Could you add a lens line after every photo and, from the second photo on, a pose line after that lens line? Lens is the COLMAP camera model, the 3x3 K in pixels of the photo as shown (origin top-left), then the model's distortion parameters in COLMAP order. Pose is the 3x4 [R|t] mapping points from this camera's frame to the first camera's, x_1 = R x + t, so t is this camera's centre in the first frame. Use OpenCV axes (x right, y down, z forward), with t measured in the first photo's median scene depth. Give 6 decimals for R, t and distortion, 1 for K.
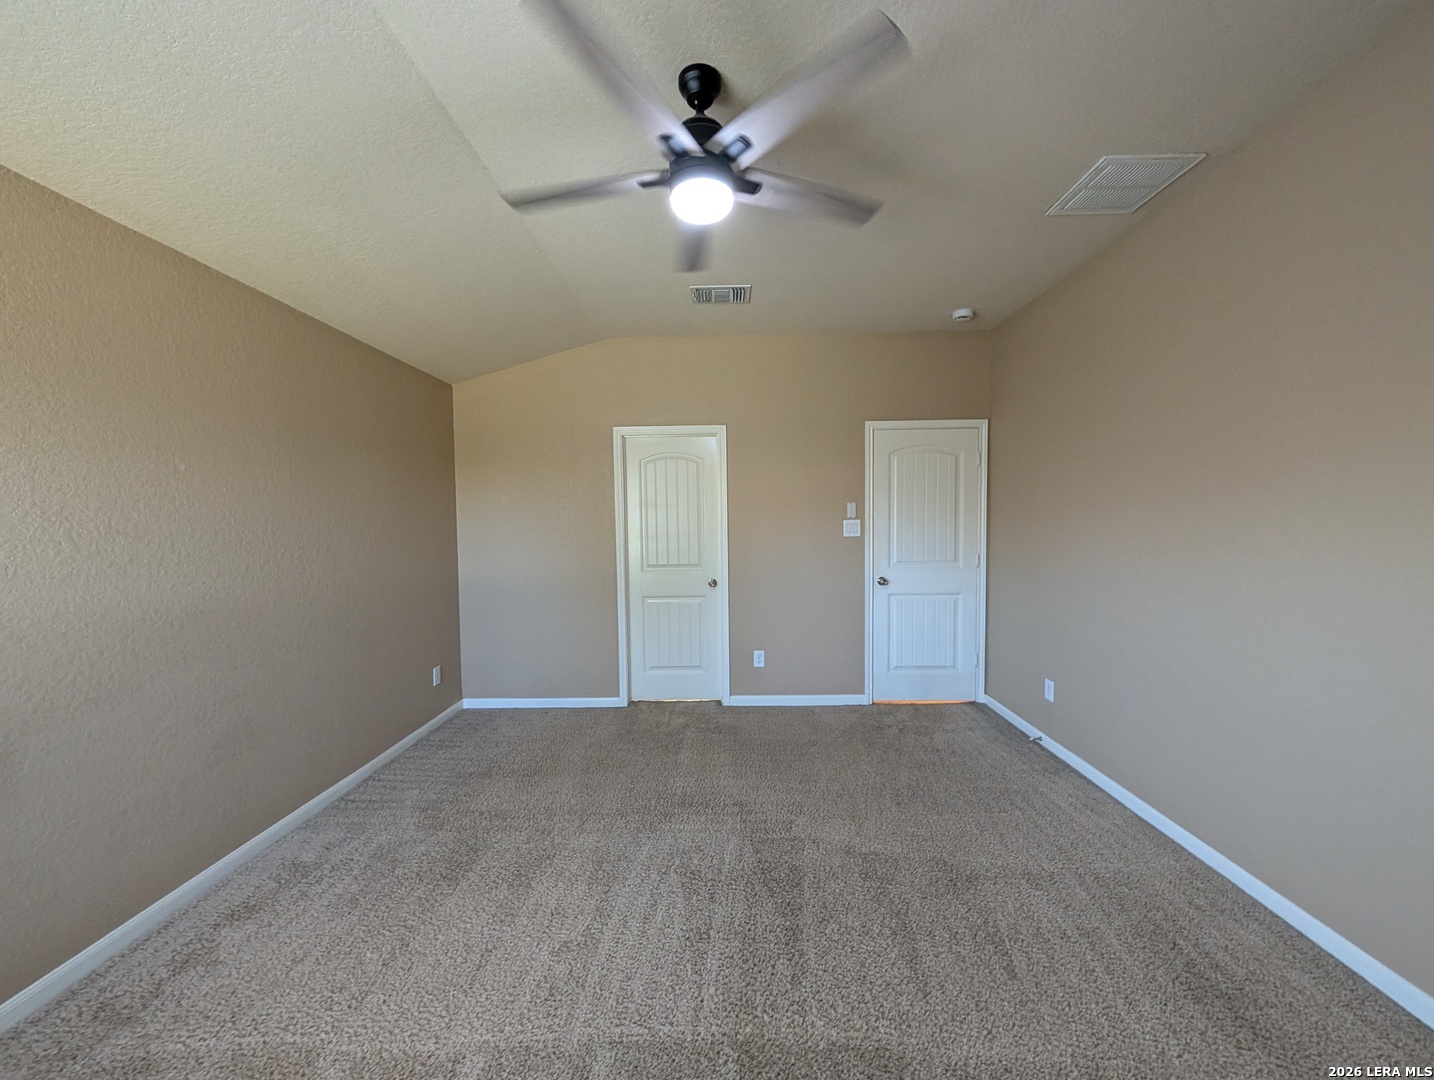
lens RADIAL K [[542.9, 0, 720.0], [0, 542.9, 541.4], [0, 0, 1]] dist [-0.000629, 0.000161]
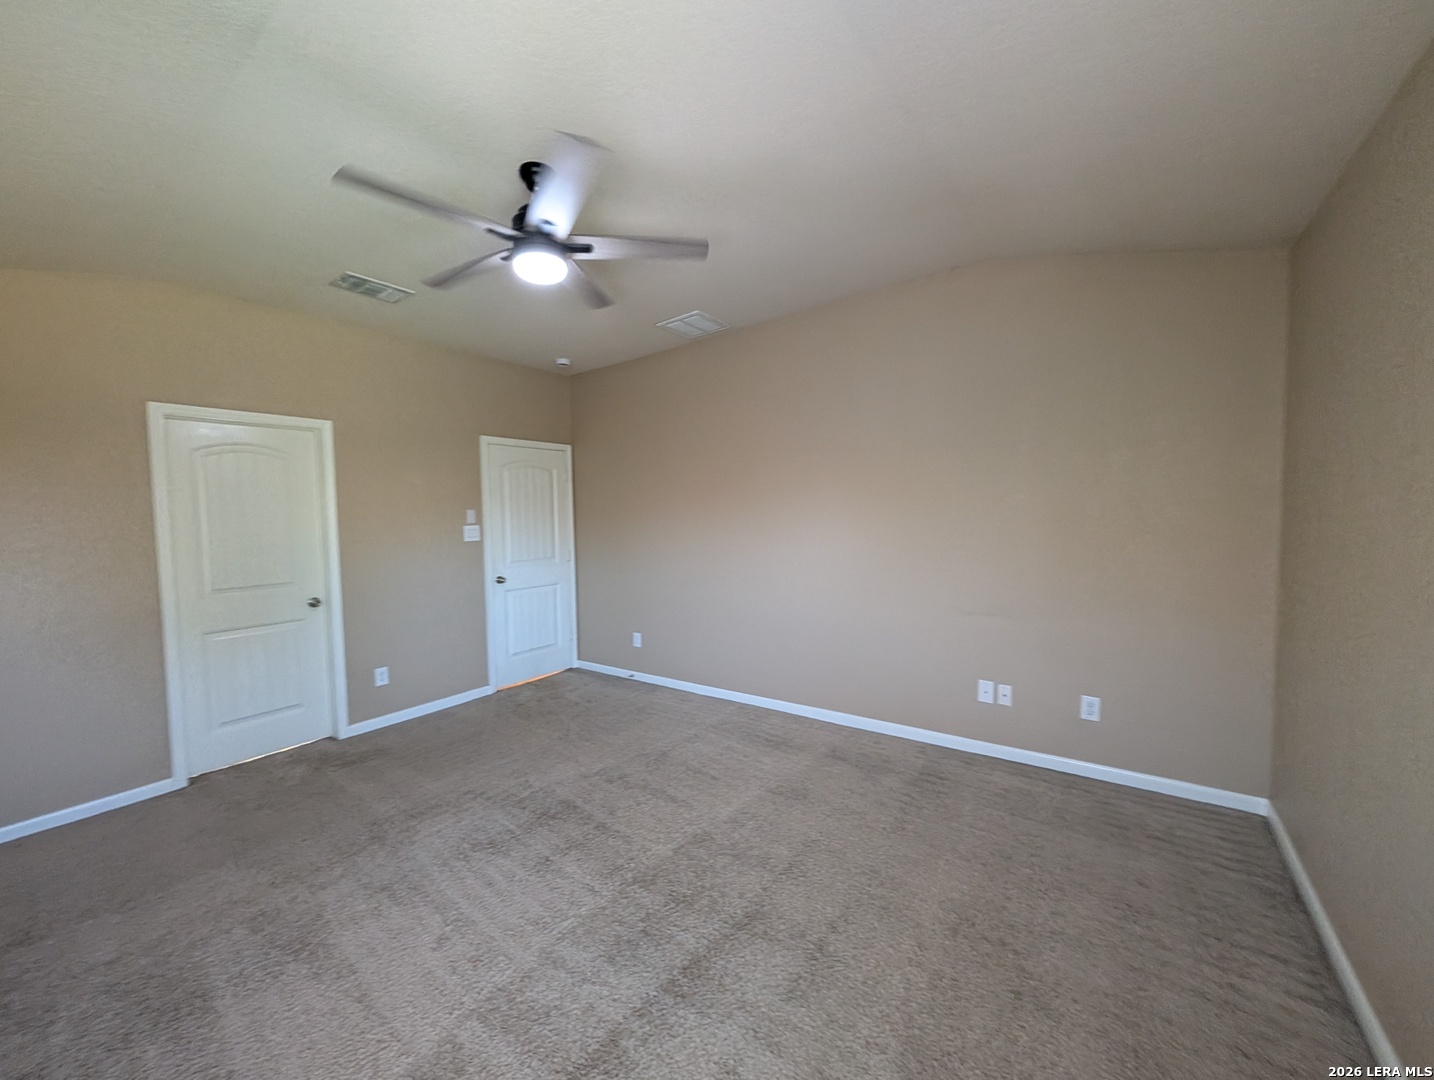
lens RADIAL K [[542.1, 0, 719.9], [0, 542.1, 545.4], [0, 0, 1]] dist [0.000122, 0.000114]
pose [[0.576412, -0.047040, 0.815804, -0.349638], [0.055616, 0.998285, 0.018266, 0.007292], [-0.815264, 0.034843, 0.578040, -0.018780]]
